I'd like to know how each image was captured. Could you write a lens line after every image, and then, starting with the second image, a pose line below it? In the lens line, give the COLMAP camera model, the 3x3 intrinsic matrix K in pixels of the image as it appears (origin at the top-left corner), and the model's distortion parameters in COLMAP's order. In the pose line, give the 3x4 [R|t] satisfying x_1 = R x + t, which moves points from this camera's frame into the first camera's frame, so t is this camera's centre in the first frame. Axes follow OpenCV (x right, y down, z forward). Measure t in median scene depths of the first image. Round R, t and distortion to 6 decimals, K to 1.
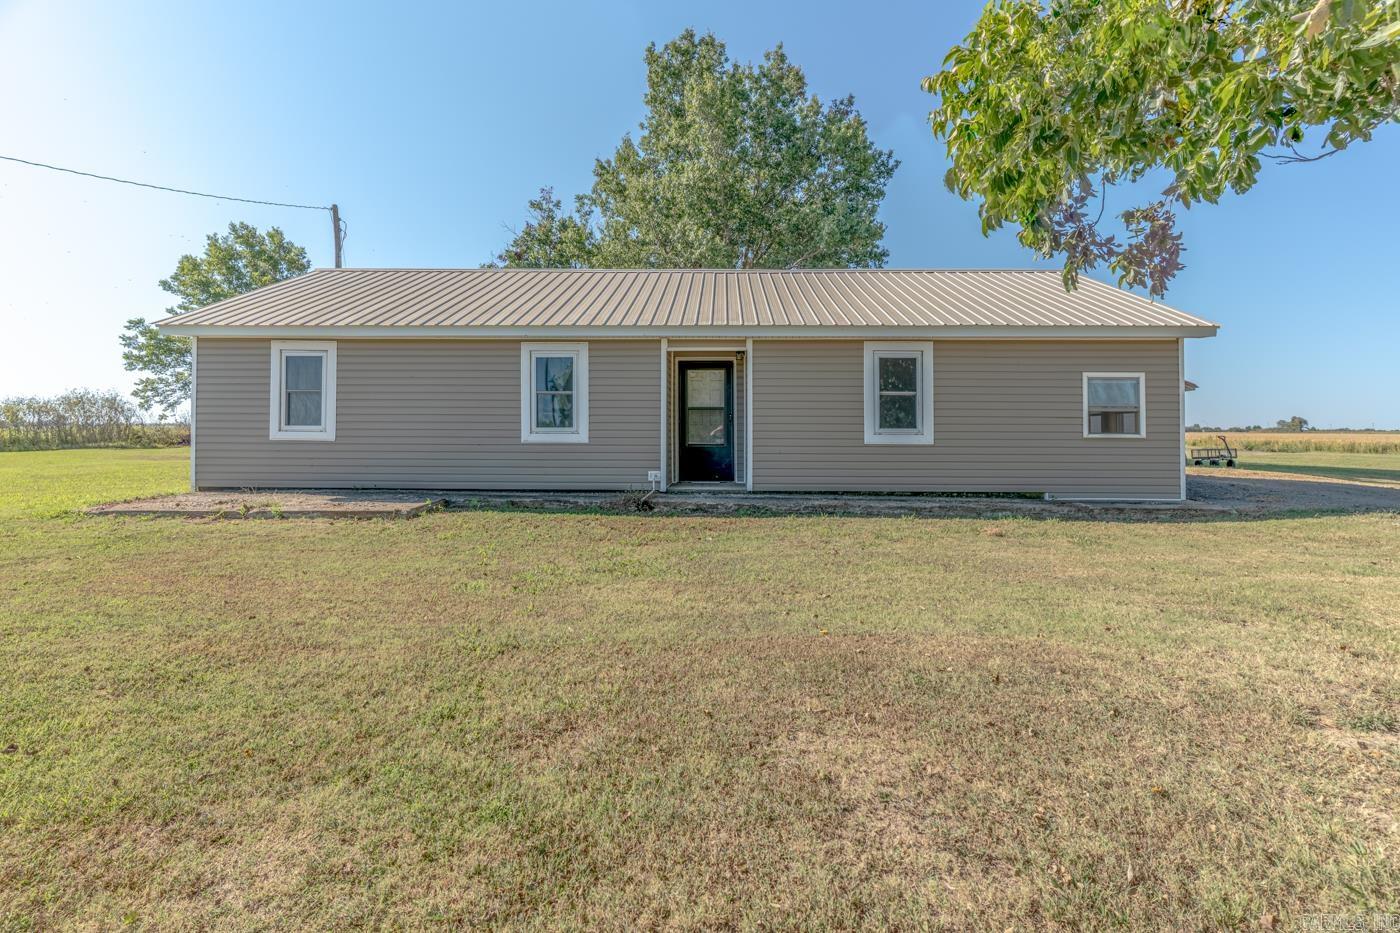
lens RADIAL K [[706.0, 0, 662.8], [0, 706.0, 416.0], [0, 0, 1]] dist [0.001102, 0.000167]
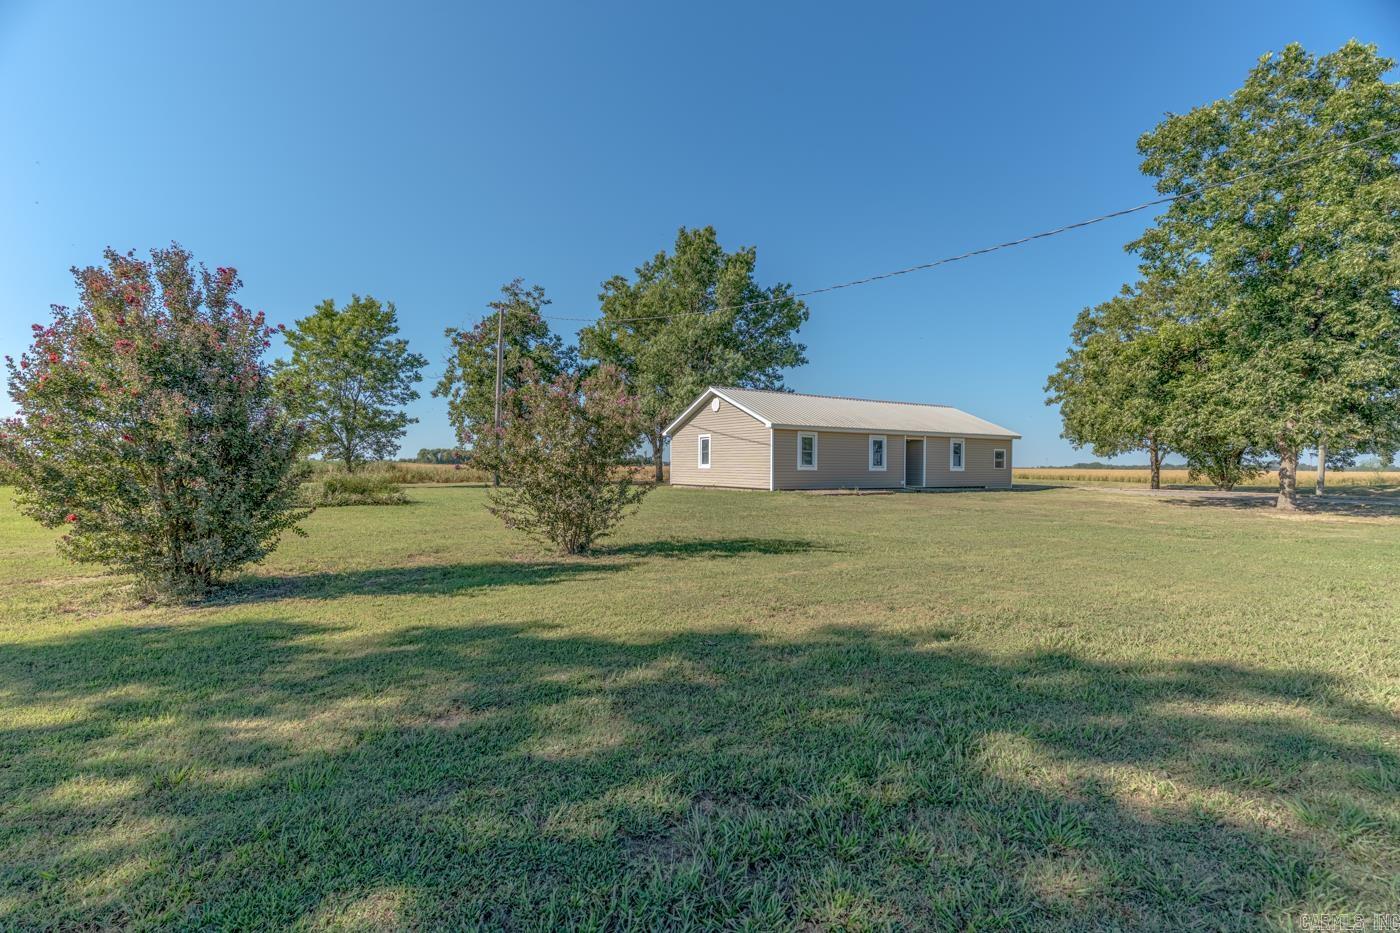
lens RADIAL K [[866.9, 0, 571.4], [0, 866.9, 467.6], [0, 0, 1]] dist [0.004347, 0.001071]
pose [[0.821160, -0.001897, 0.570696, -2.631961], [-0.008660, 0.999838, 0.015784, -0.016780], [-0.570633, -0.017904, 0.821010, -0.940099]]
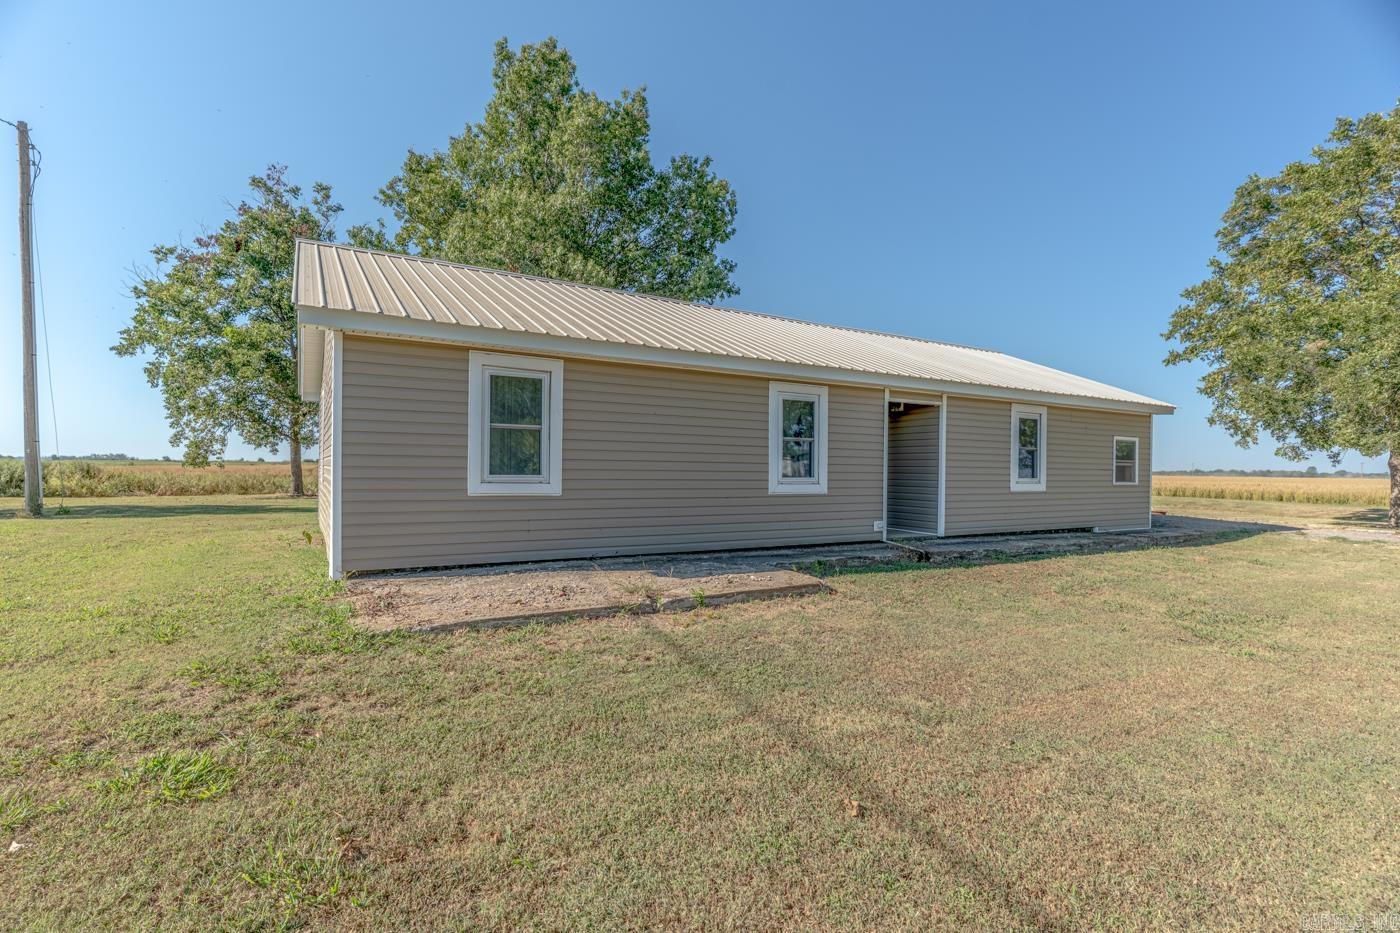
lens RADIAL K [[712.8, 0, 644.4], [0, 712.8, 462.7], [0, 0, 1]] dist [0.003939, 0.001021]
pose [[0.829100, 0.009767, 0.559015, -0.715216], [-0.013955, 0.999897, 0.003227, -0.002369], [-0.558926, -0.010476, 0.829151, 0.299087]]
